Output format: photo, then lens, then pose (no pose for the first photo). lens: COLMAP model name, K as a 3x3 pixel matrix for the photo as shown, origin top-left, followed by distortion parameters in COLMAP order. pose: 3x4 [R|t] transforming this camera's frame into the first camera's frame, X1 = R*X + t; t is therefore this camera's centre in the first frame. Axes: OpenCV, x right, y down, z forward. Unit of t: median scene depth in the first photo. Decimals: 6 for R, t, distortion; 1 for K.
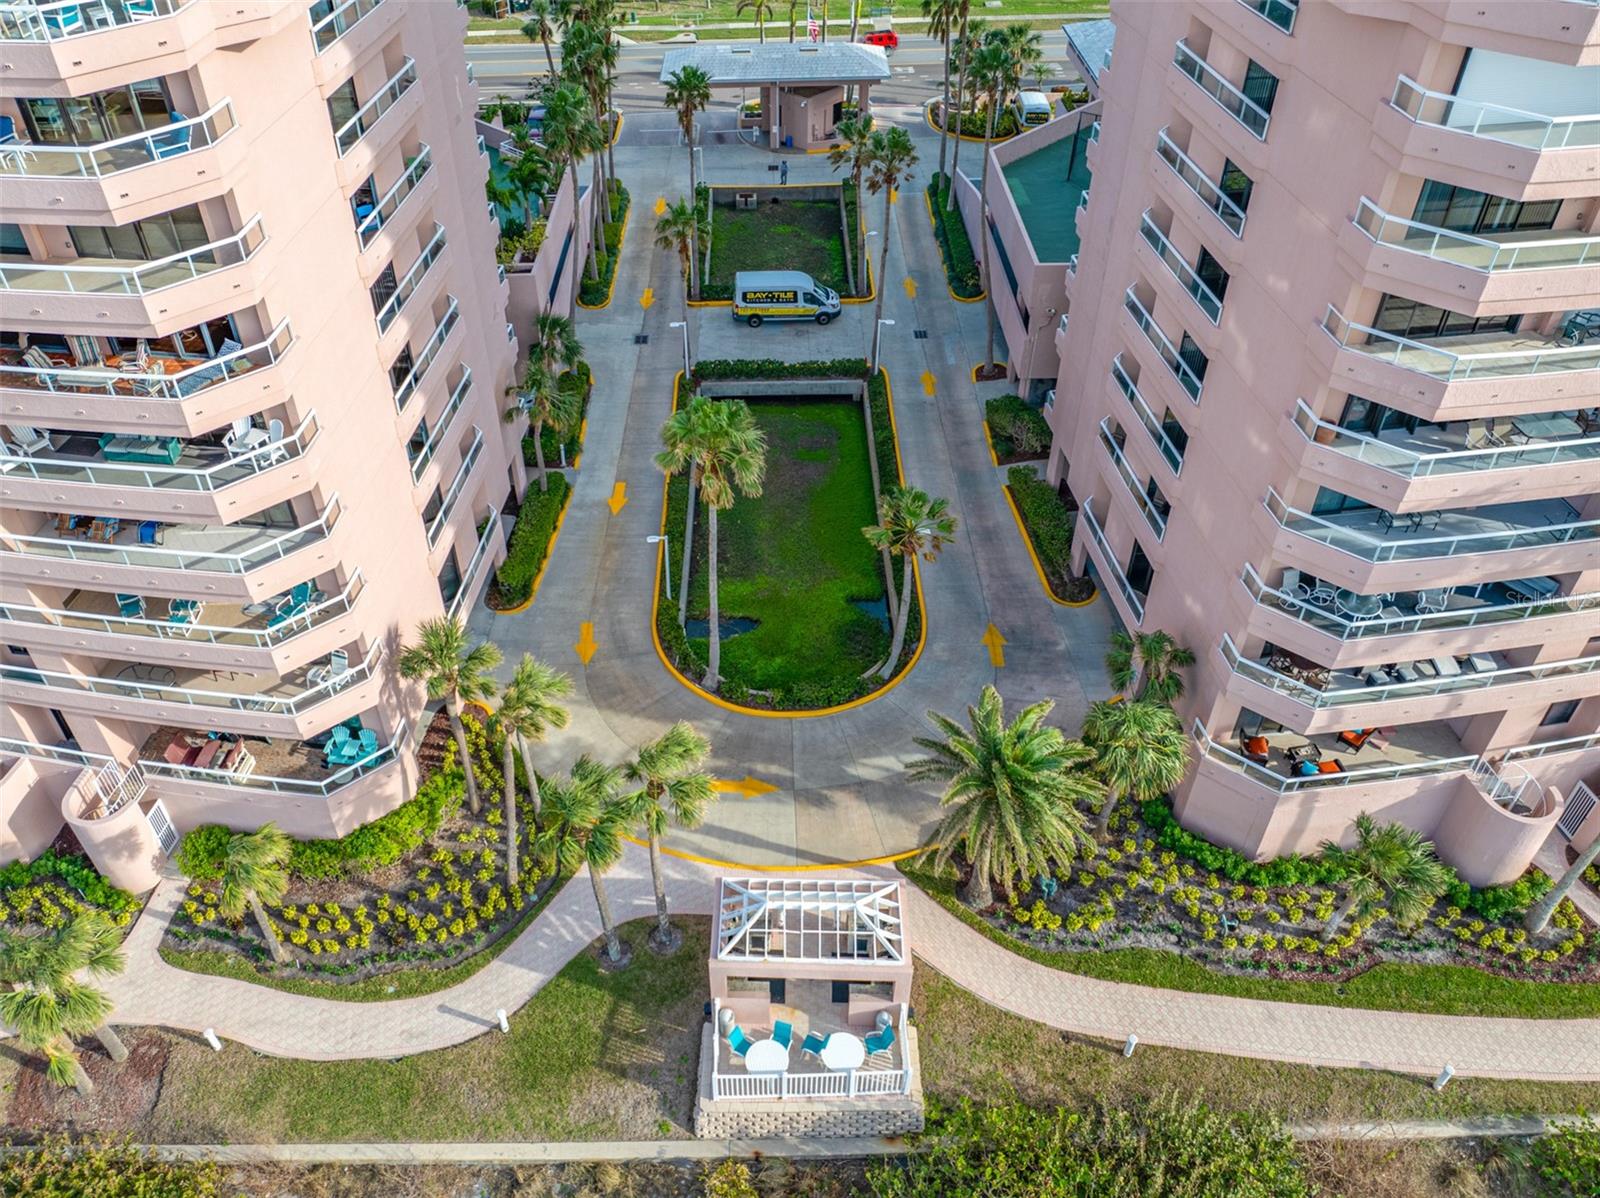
lens RADIAL K [[1200.8, 0, 750.0], [0, 1200.8, 589.1], [0, 0, 1]] dist [-0.038666, -0.006145]
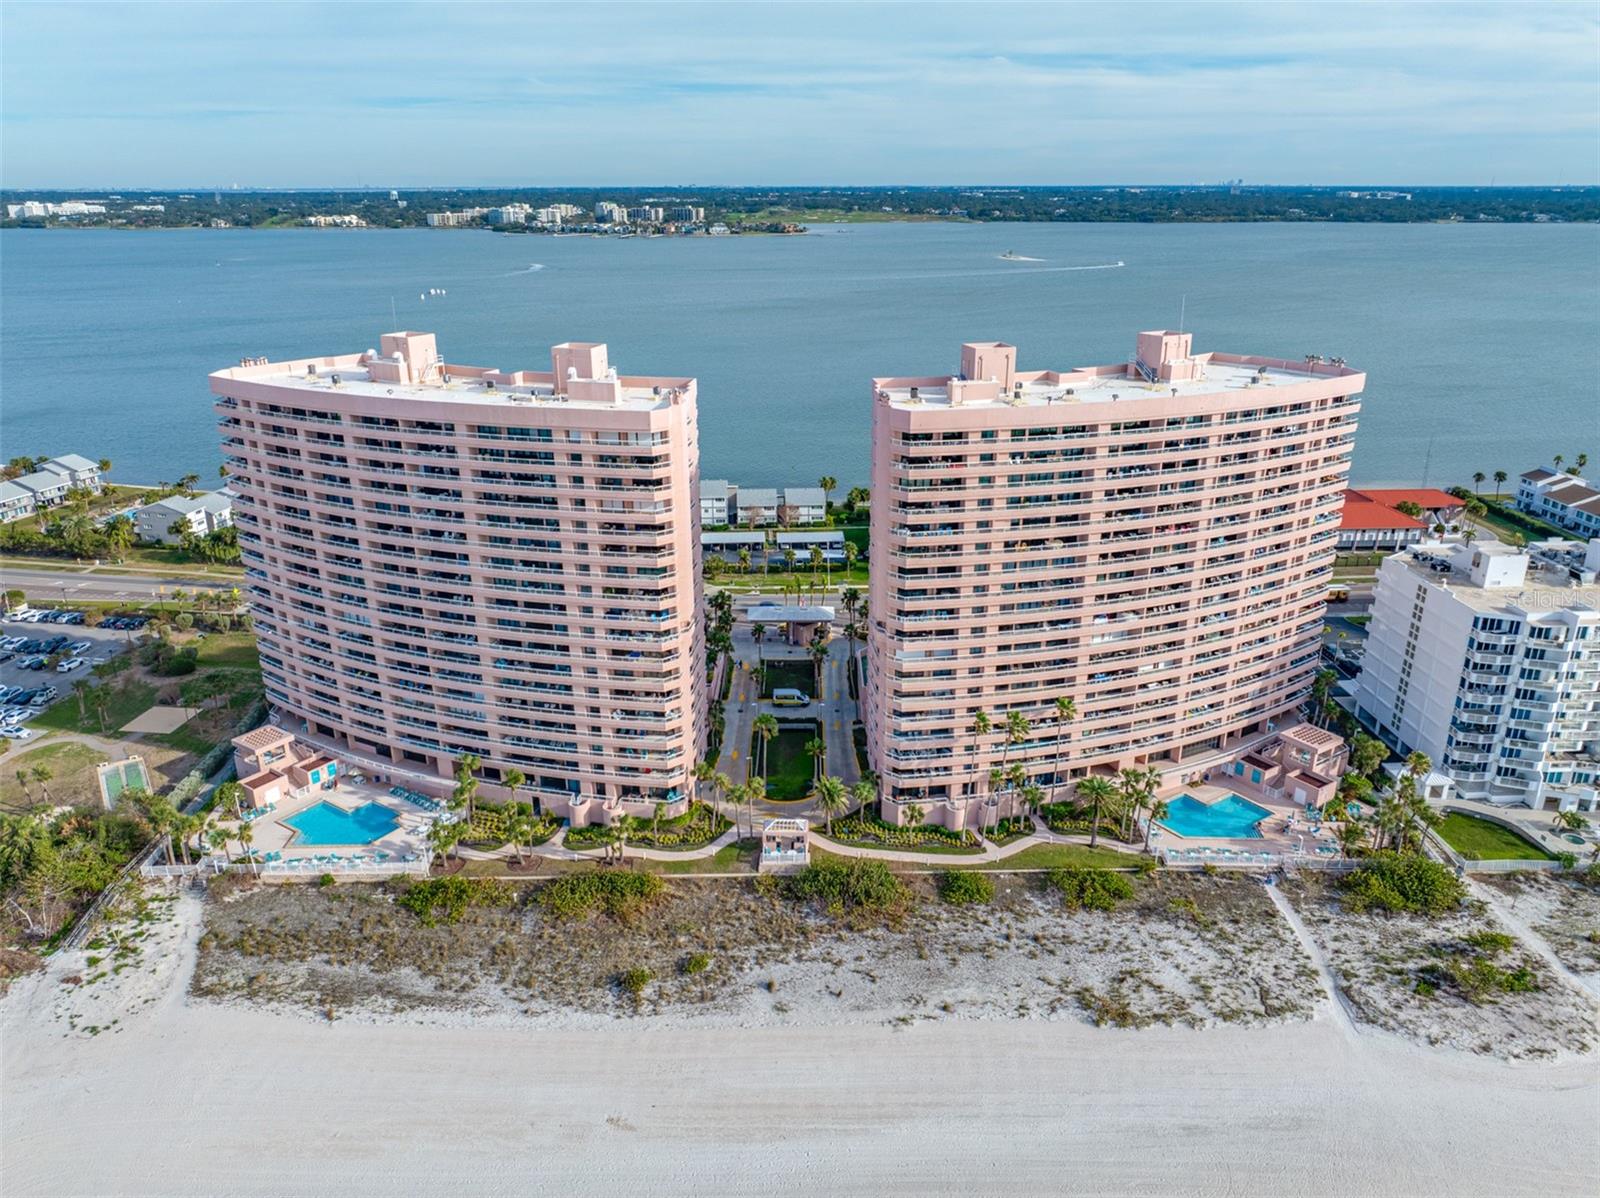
lens RADIAL K [[1144.4, 0, 791.3], [0, 1144.4, 588.8], [0, 0, 1]] dist [-0.022509, 0.006749]
pose [[0.999829, 0.017971, -0.004397, 0.041530], [-0.018353, 0.933408, -0.358347, 0.546878], [-0.002335, 0.358366, 0.933578, -1.829945]]
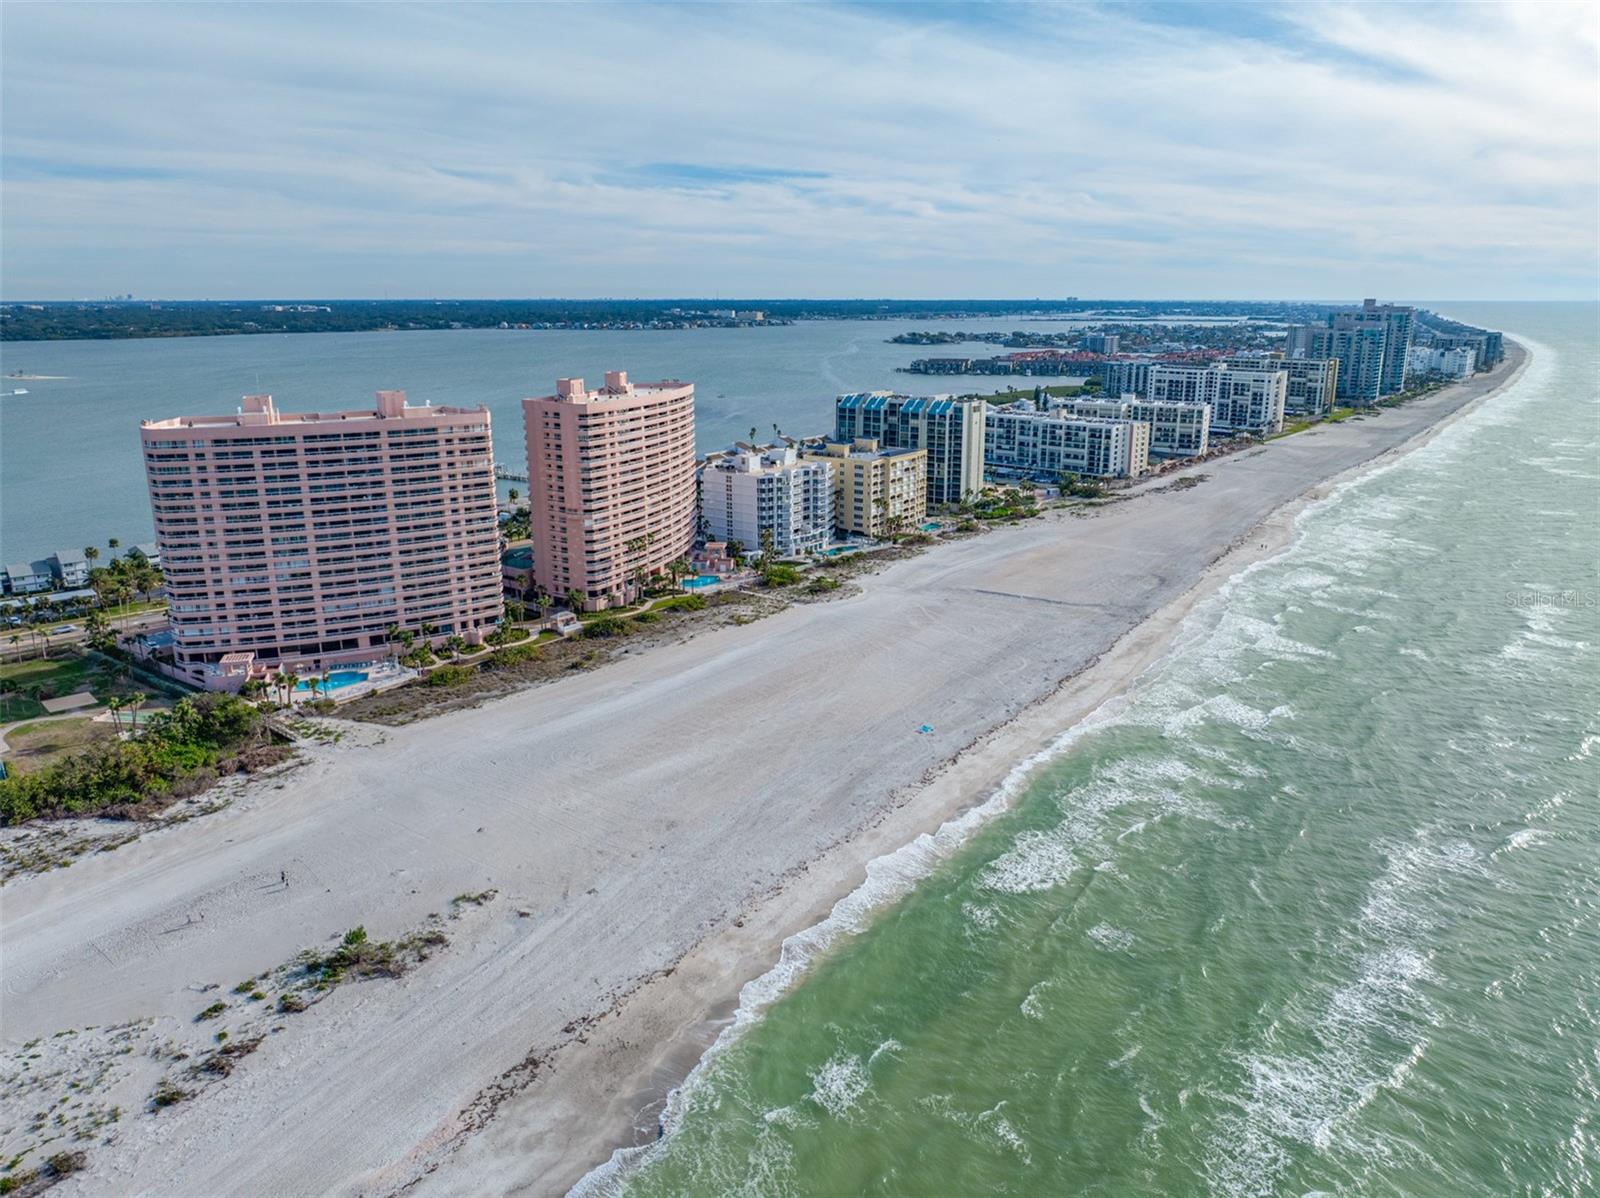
lens RADIAL K [[1173.6, 0, 858.1], [0, 1173.6, 620.6], [0, 0, 1]] dist [-0.048049, 0.017360]
pose [[0.608446, -0.189852, 0.770551, -2.981762], [0.502723, 0.843503, -0.189136, 1.716255], [-0.614055, 0.502453, 0.608669, -3.153914]]
